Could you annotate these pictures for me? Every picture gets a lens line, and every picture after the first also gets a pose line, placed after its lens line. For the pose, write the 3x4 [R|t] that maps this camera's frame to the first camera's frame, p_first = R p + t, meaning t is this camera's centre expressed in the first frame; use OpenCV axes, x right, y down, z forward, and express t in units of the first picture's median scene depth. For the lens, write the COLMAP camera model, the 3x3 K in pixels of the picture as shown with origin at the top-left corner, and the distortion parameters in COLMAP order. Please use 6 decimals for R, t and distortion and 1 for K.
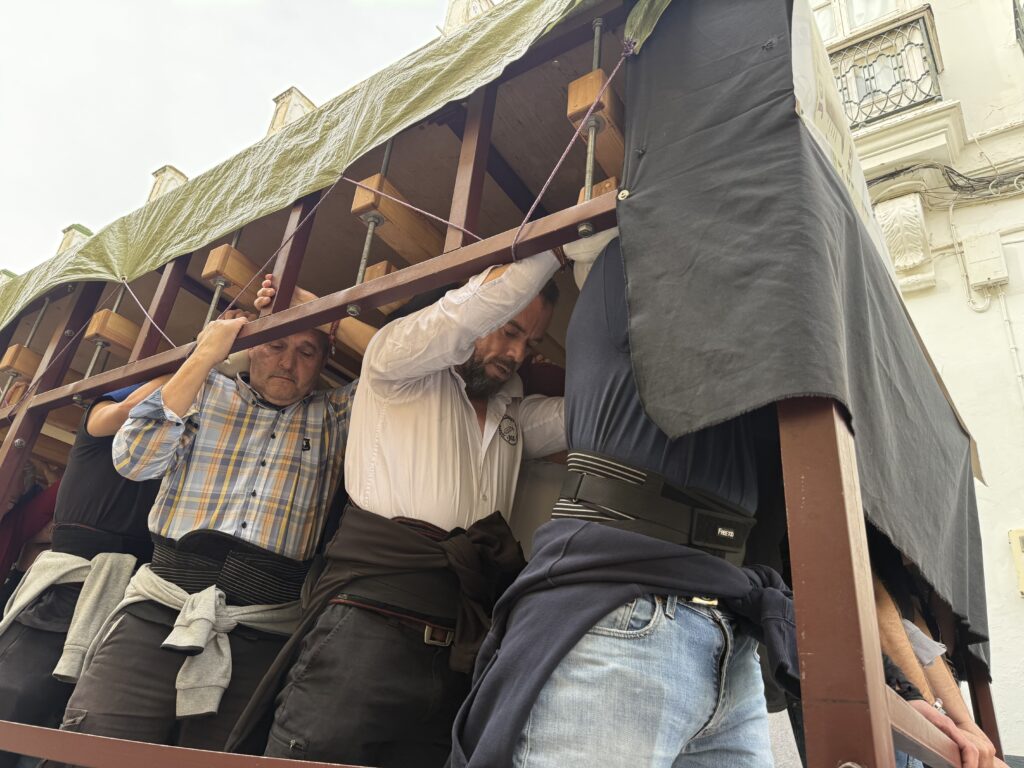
lens RADIAL K [[707.5, 0, 514.1], [0, 707.5, 383.3], [0, 0, 1]] dist [0.054190, -0.009644]
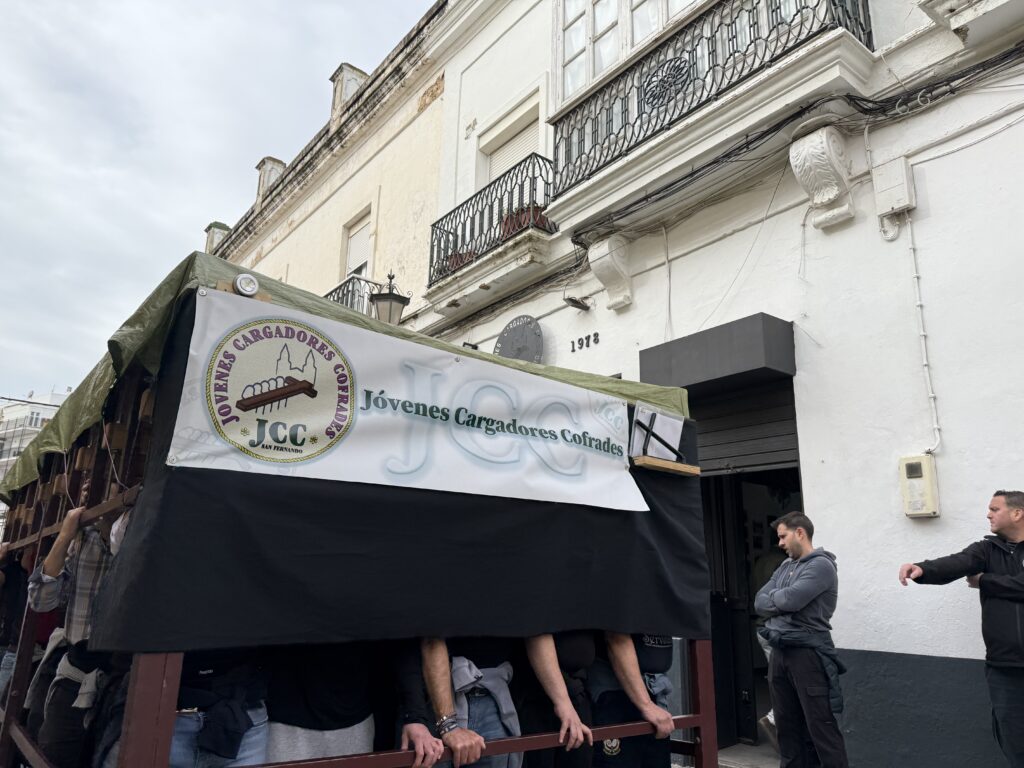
lens RADIAL K [[707.5, 0, 511.3], [0, 707.5, 384.6], [0, 0, 1]] dist [0.054190, -0.009644]
pose [[0.960106, -0.161838, -0.228046, 0.311004], [0.192397, 0.974109, 0.118720, -0.117653], [0.202929, -0.157859, 0.966385, -0.115722]]
